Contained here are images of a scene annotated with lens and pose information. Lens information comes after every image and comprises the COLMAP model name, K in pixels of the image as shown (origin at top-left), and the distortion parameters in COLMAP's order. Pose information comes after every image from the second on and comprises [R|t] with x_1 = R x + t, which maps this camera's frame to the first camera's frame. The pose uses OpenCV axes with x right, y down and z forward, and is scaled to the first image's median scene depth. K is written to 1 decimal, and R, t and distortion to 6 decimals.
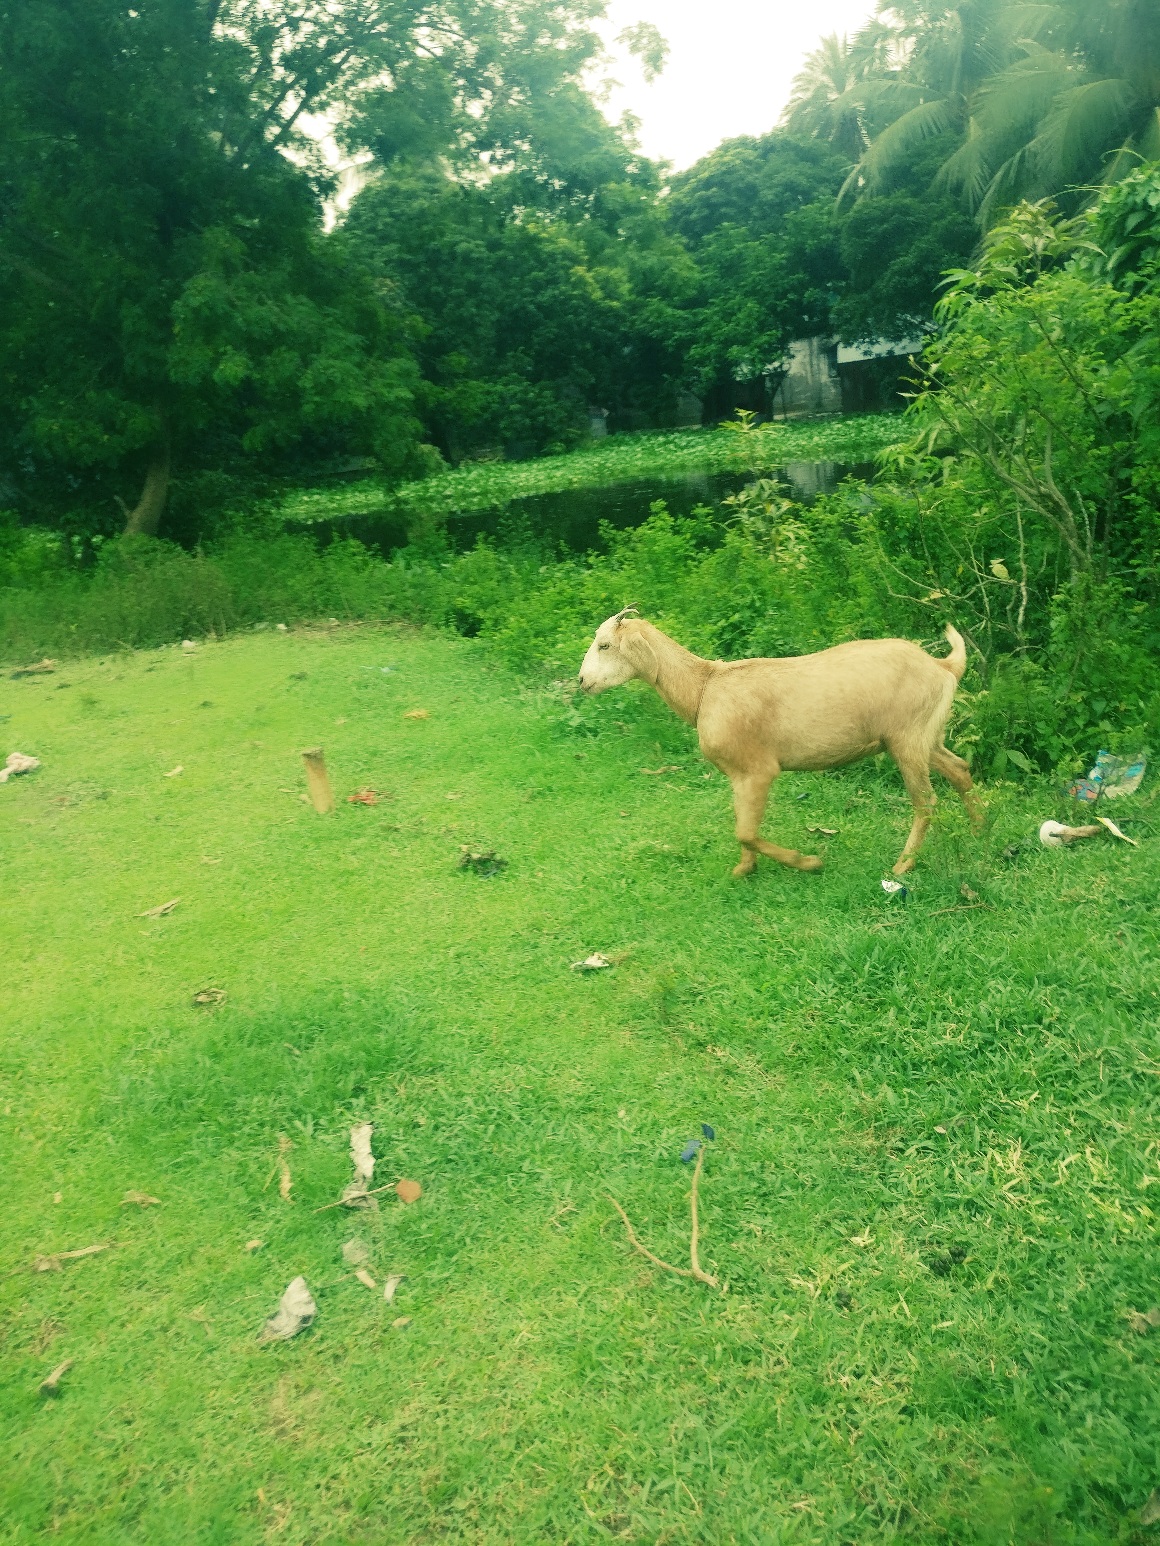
lens RADIAL K [[1267.1, 0, 582.7], [0, 1267.1, 795.1], [0, 0, 1]] dist [0.016609, -0.005567]
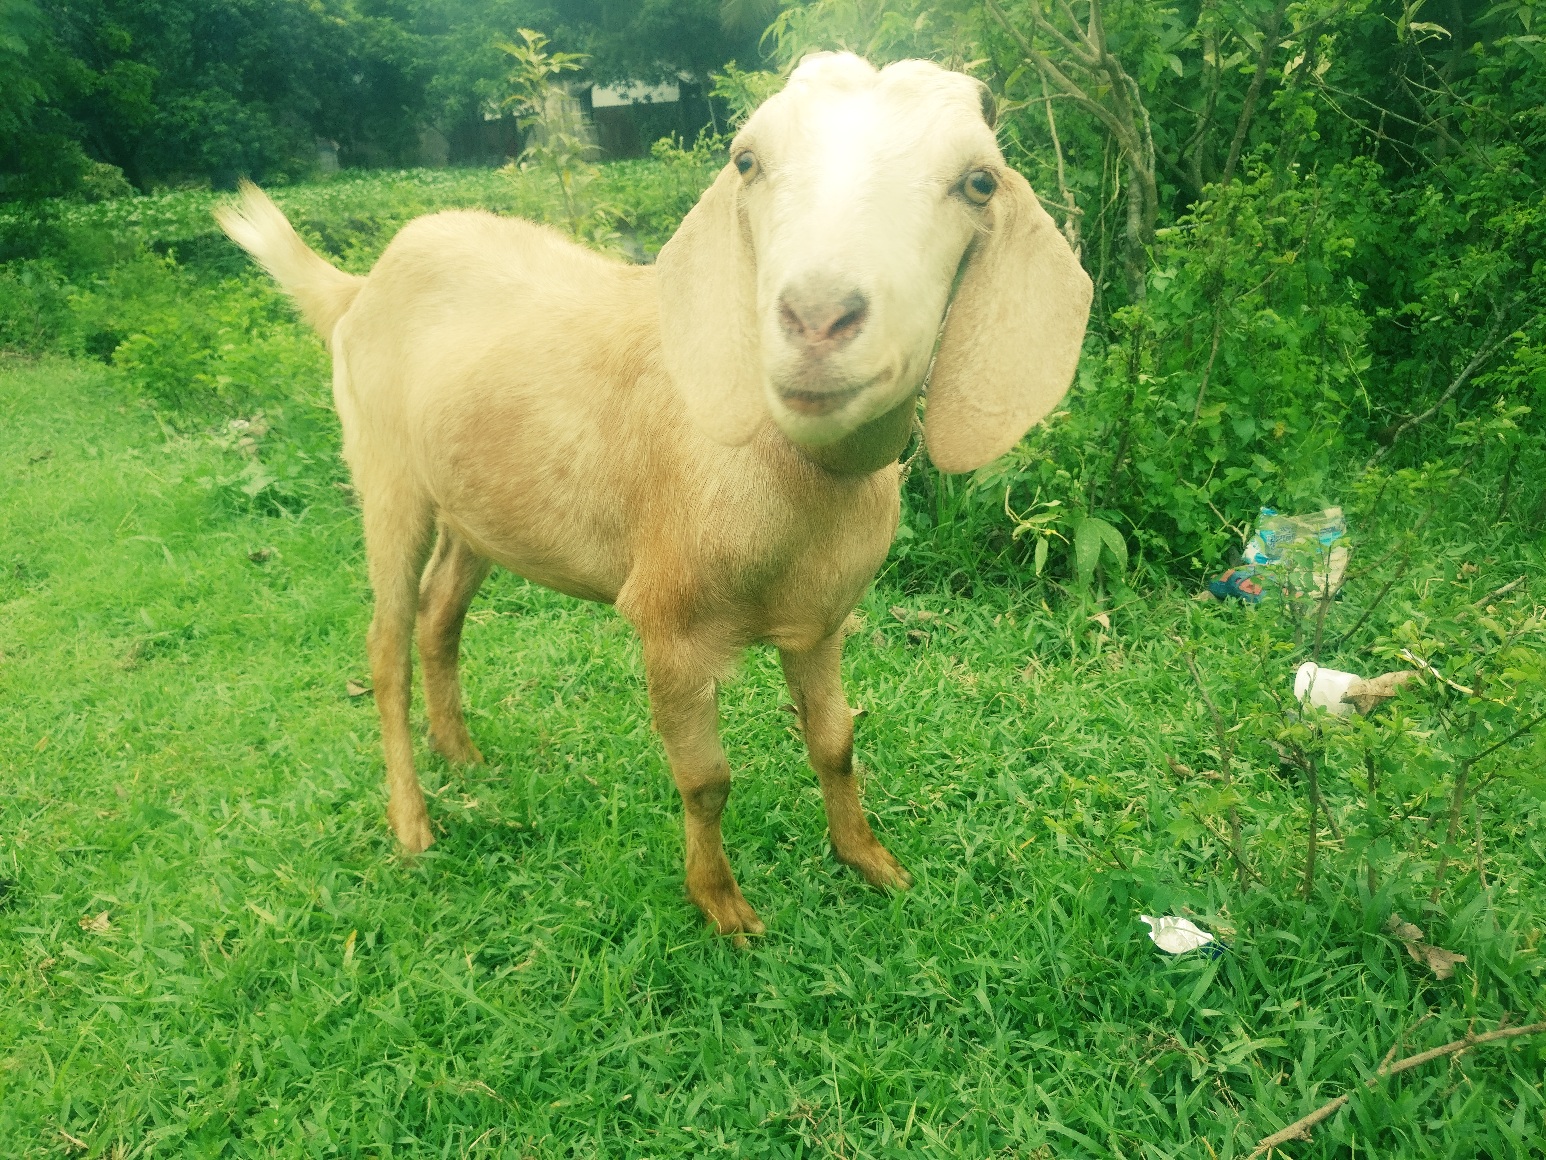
lens RADIAL K [[1250.0, 0, 806.7], [0, 1250.0, 533.0], [0, 0, 1]] dist [0.030880, 0.017812]
pose [[0.934671, -0.044004, 0.352779, 0.008036], [0.050245, 0.998700, -0.008549, -0.008302], [-0.351945, 0.025716, 0.935667, 0.157286]]
